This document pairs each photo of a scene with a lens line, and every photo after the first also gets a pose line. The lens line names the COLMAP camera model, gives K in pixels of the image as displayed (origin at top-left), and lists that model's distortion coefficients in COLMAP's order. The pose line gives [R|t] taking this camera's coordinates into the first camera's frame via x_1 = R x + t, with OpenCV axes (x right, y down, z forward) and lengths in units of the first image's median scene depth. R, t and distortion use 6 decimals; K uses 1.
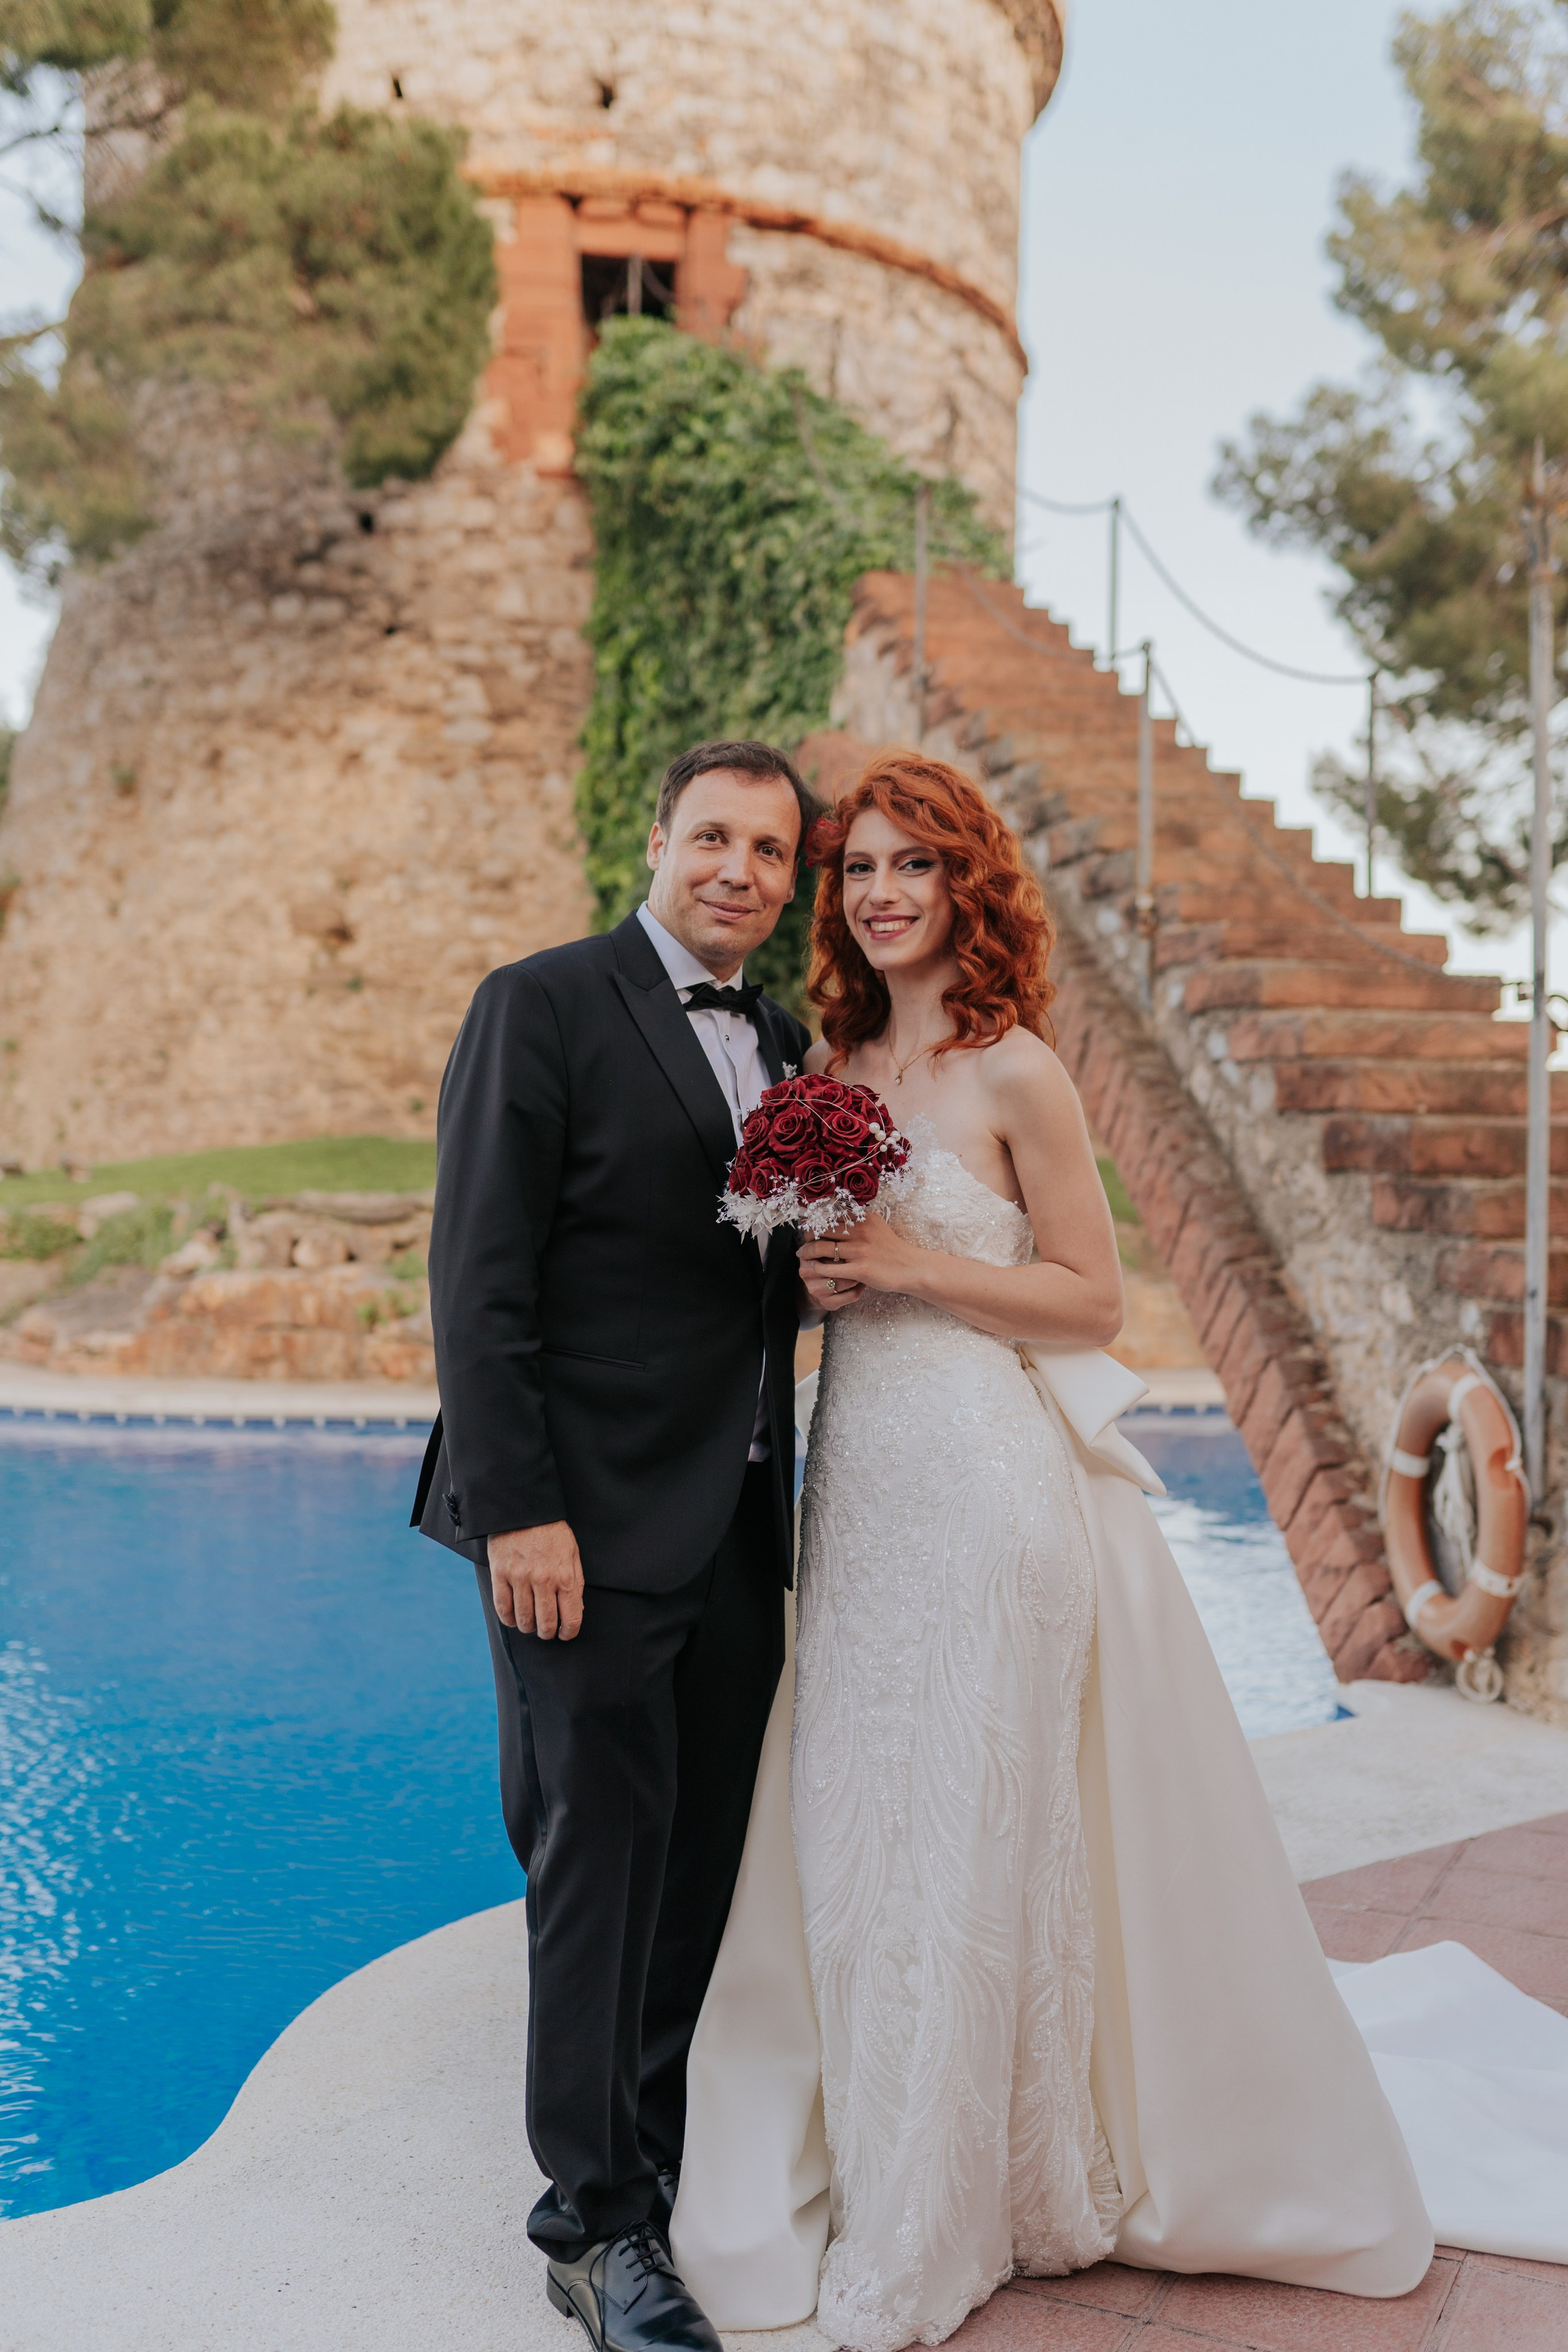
lens RADIAL K [[2267.3, 0, 796.3], [0, 2267.3, 1150.1], [0, 0, 1]] dist [-0.064149, 0.073592]
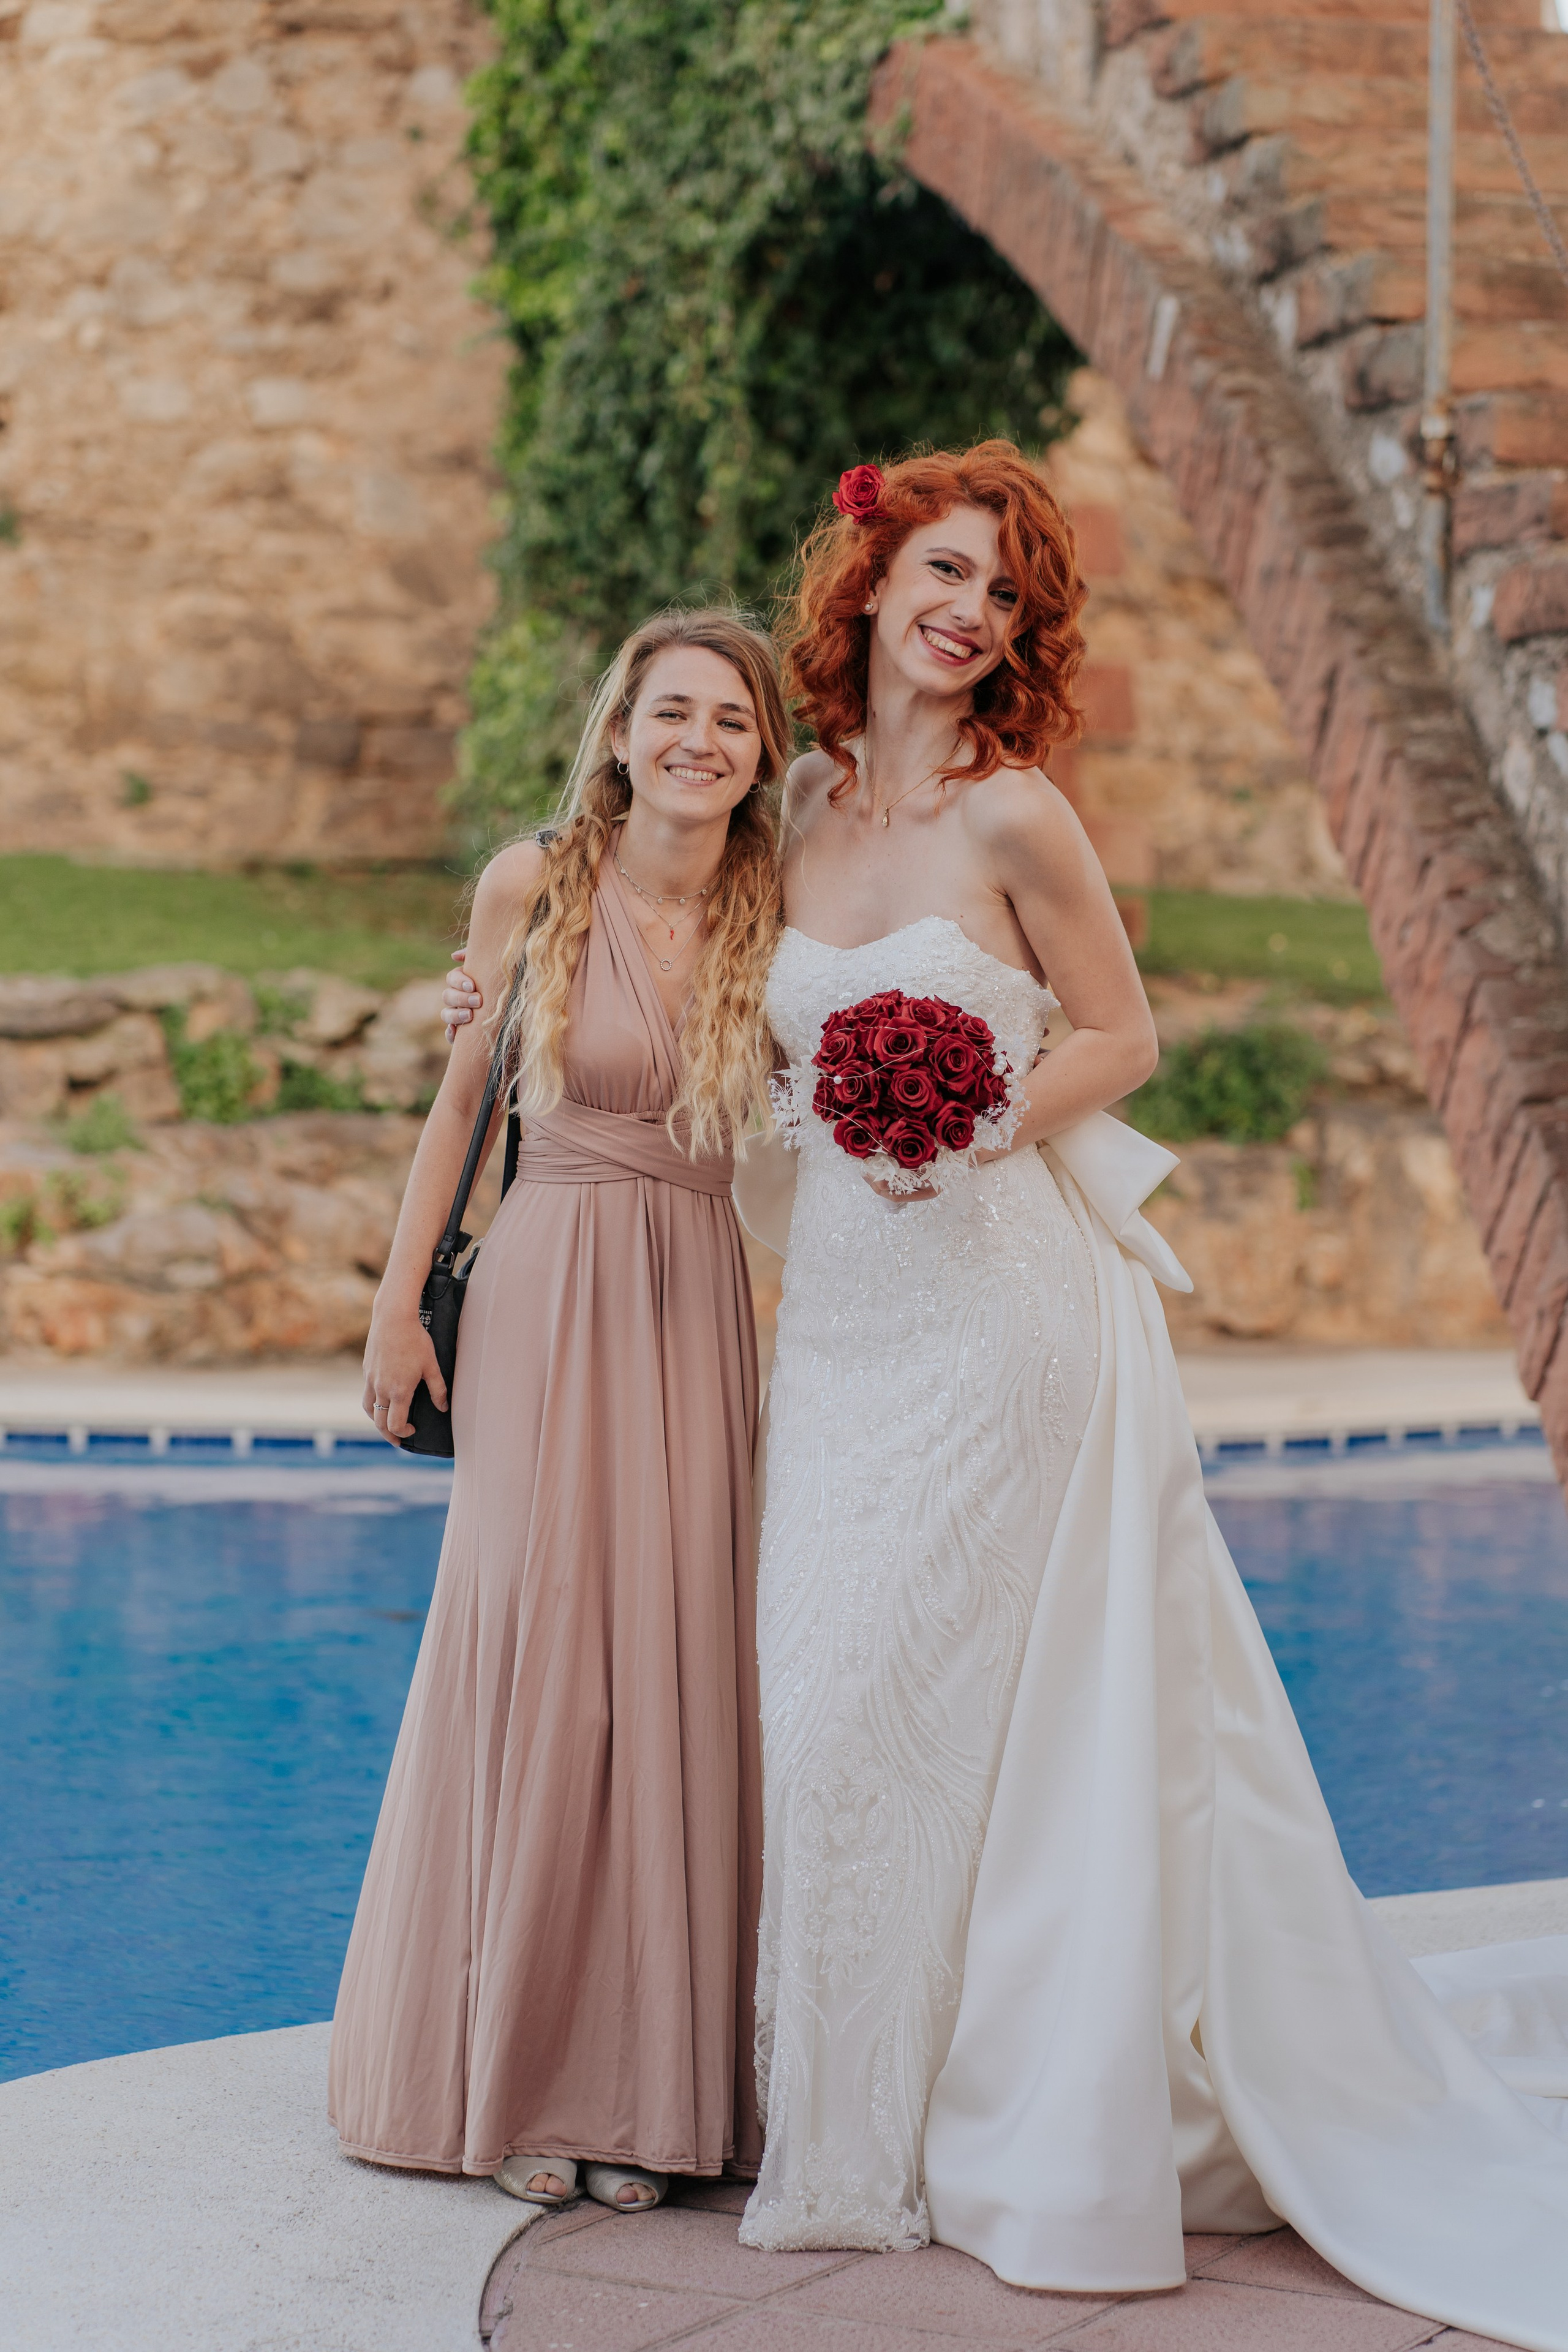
lens RADIAL K [[5439.7, 0, 784.0], [0, 5439.7, 1176.0], [0, 0, 1]] dist [0.087678, -2.246992]
pose [[0.998367, 0.005744, -0.056838, 0.027560], [-0.002678, 0.998545, 0.053866, -0.001087], [0.057065, -0.053626, 0.996929, -0.104762]]
